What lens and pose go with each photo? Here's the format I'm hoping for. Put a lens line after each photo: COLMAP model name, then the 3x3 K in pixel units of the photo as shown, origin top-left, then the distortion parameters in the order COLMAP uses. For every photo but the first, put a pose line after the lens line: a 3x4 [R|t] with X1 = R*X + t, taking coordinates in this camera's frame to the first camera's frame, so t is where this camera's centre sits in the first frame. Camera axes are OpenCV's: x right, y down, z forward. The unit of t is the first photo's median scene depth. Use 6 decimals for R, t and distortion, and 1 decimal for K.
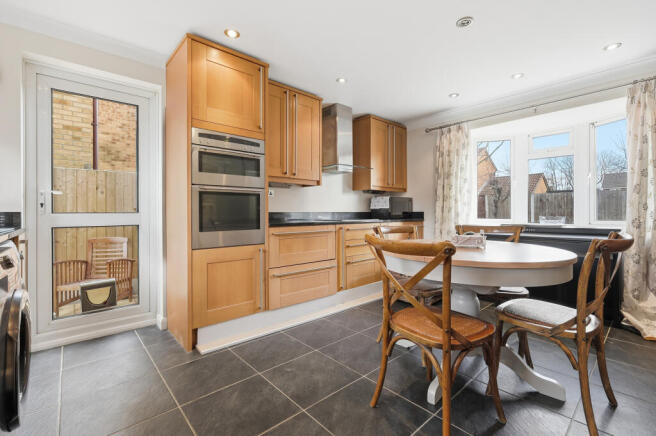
lens RADIAL K [[291.0, 0, 329.3], [0, 291.0, 210.7], [0, 0, 1]] dist [0.000986, -0.000099]
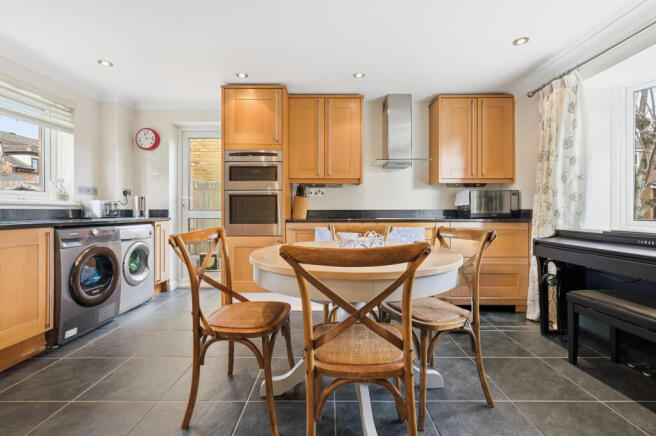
lens RADIAL K [[291.0, 0, 329.3], [0, 291.0, 210.7], [0, 0, 1]] dist [0.000986, -0.000099]
pose [[0.738027, 0.003625, -0.674762, 0.501768], [0.002700, 0.999962, 0.008325, -0.000520], [0.674766, -0.007966, 0.737989, 0.165798]]
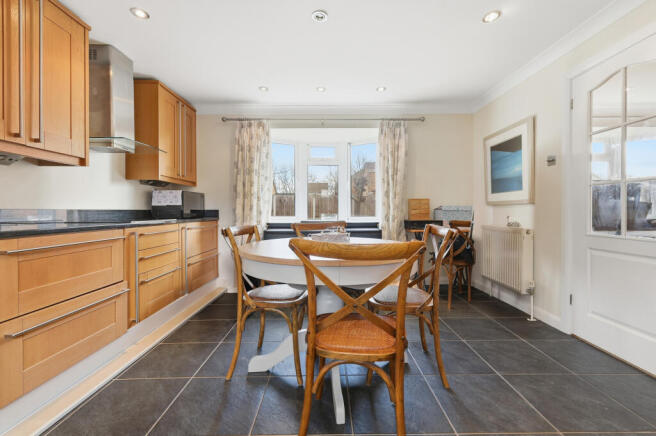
lens RADIAL K [[291.0, 0, 329.3], [0, 291.0, 210.7], [0, 0, 1]] dist [0.000986, -0.000099]
pose [[0.659893, 0.001163, 0.751358, -0.139573], [-0.004949, 0.999984, 0.002798, 0.003167], [-0.751343, -0.005565, 0.659888, 0.180206]]
